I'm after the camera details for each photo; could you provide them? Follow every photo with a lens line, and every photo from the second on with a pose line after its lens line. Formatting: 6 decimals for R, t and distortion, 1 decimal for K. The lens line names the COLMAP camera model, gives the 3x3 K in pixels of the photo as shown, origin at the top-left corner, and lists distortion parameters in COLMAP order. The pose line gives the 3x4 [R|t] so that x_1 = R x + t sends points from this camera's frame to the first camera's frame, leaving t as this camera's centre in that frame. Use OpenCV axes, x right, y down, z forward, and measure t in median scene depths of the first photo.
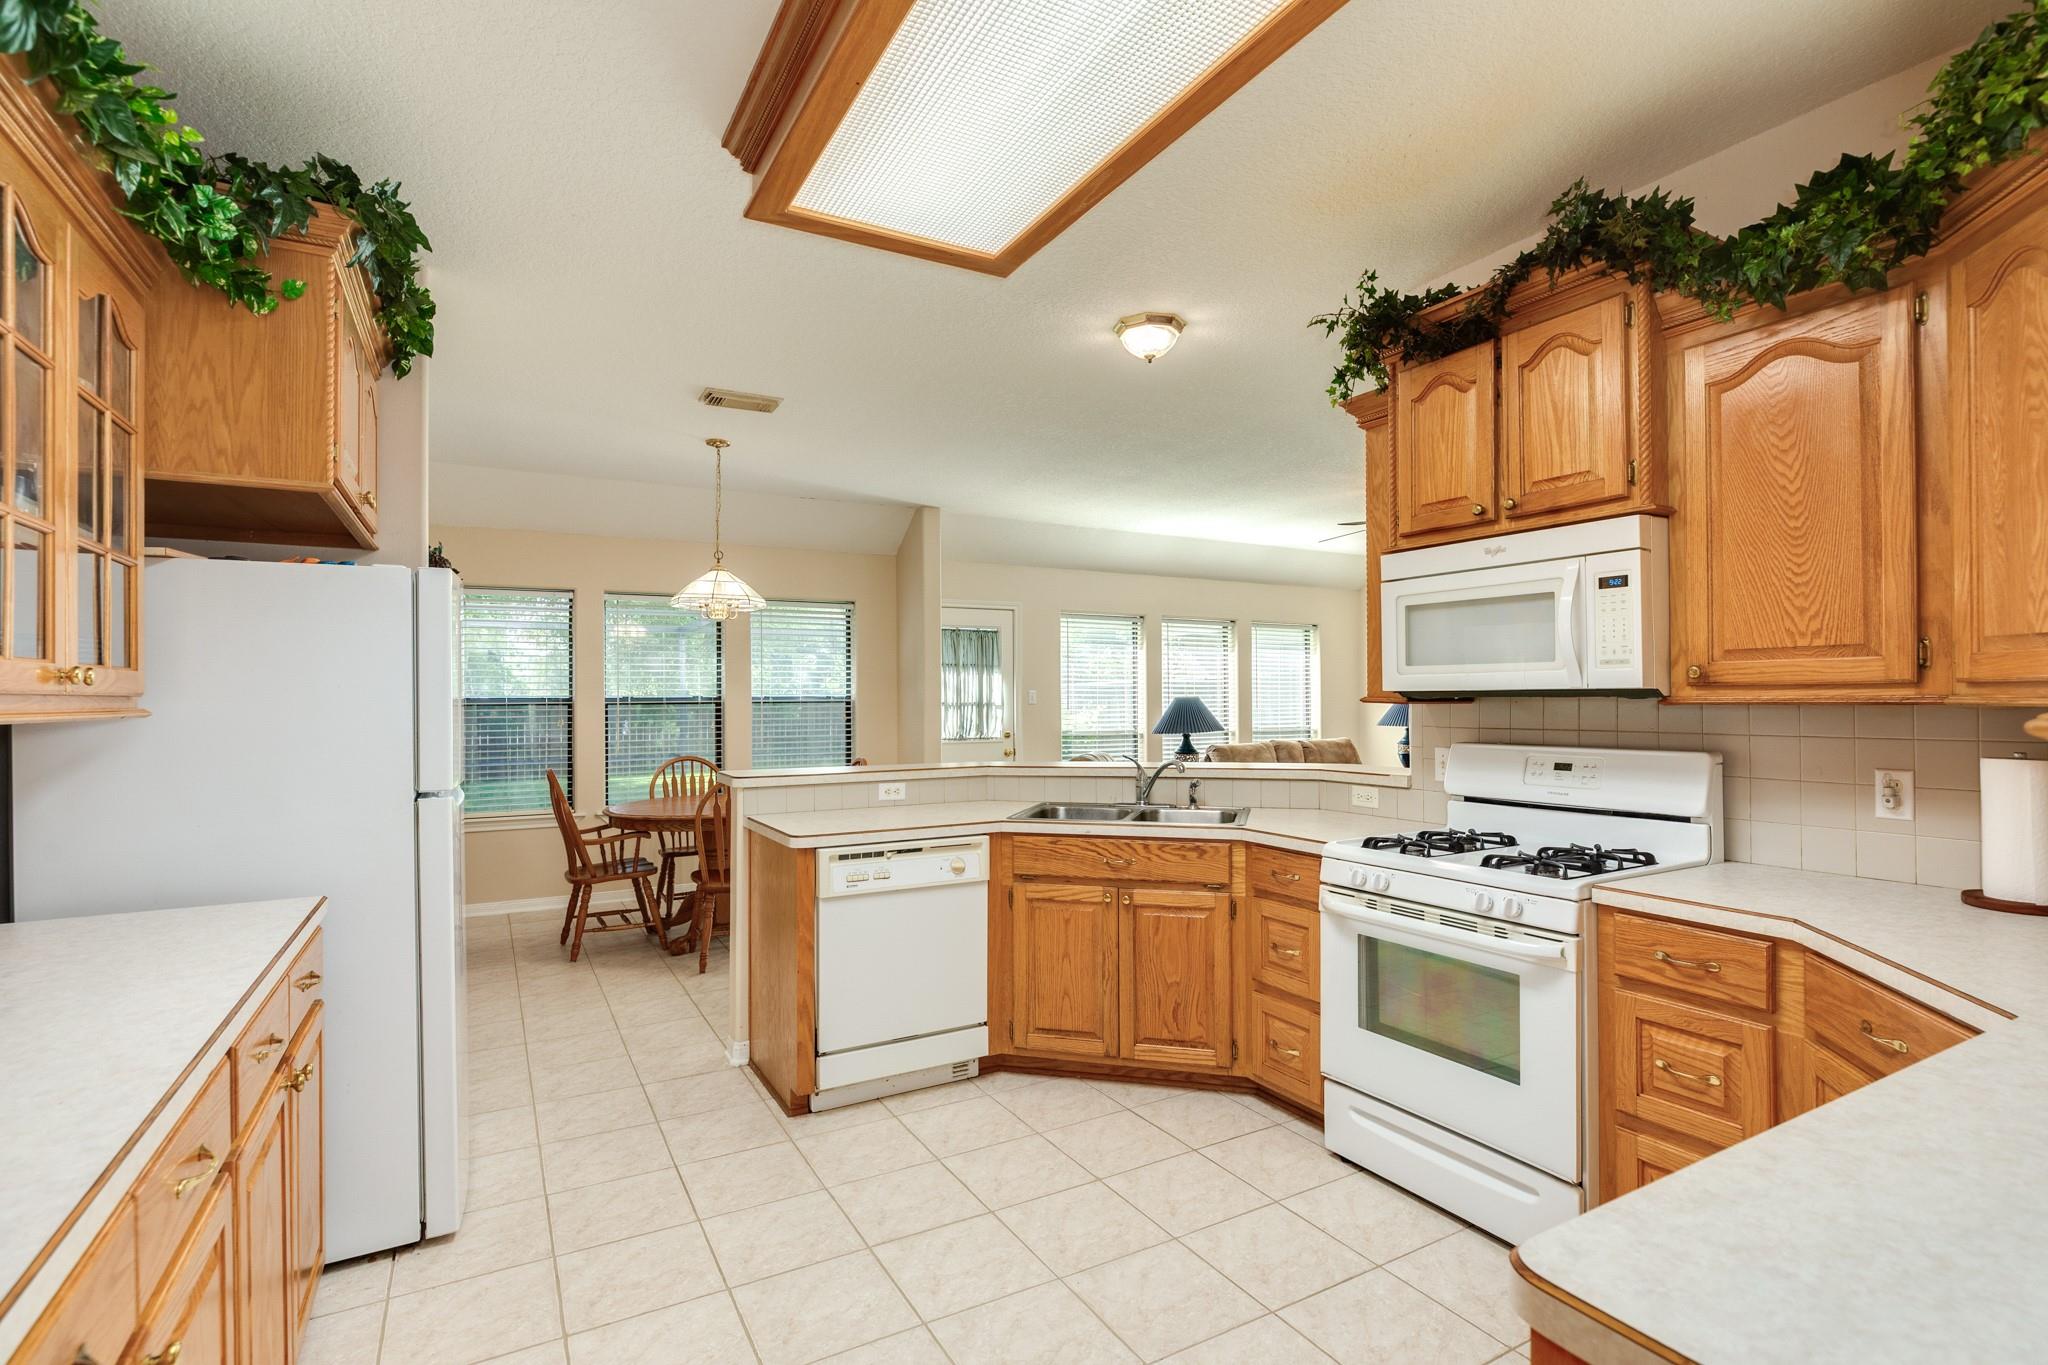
lens RADIAL K [[968.5, 0, 1033.8], [0, 968.5, 691.0], [0, 0, 1]] dist [0.014134, 0.000376]
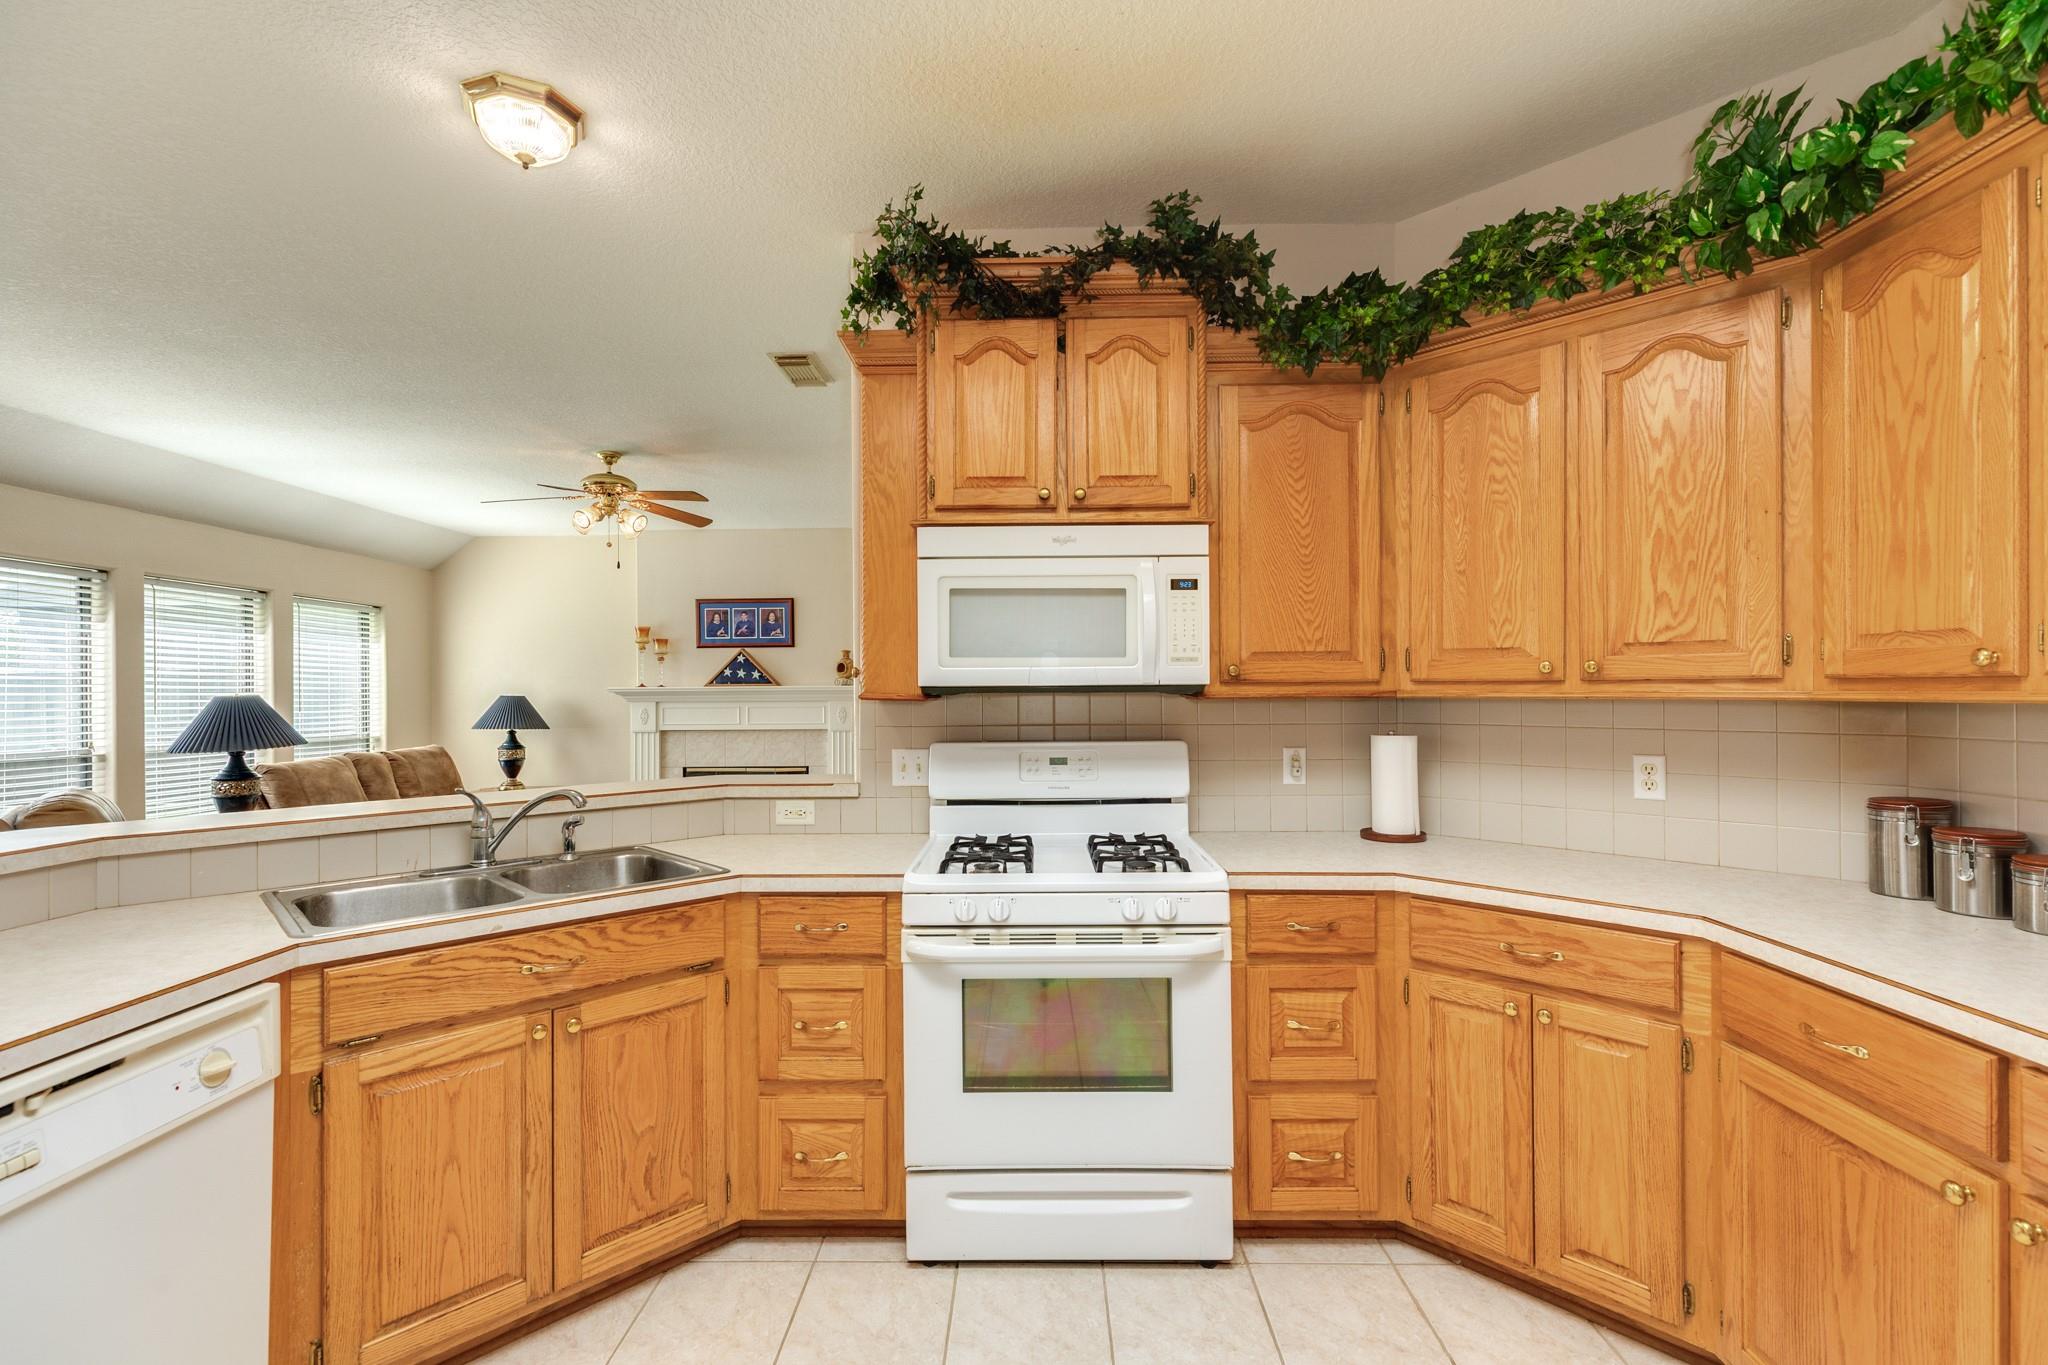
lens RADIAL K [[911.5, 0, 1027.2], [0, 911.5, 689.5], [0, 0, 1]] dist [0.014177, -0.000659]
pose [[0.516963, 0.004292, 0.855997, -0.301058], [-0.002713, 0.999991, -0.003375, 0.005923], [-0.856004, -0.000578, 0.516970, 0.545868]]
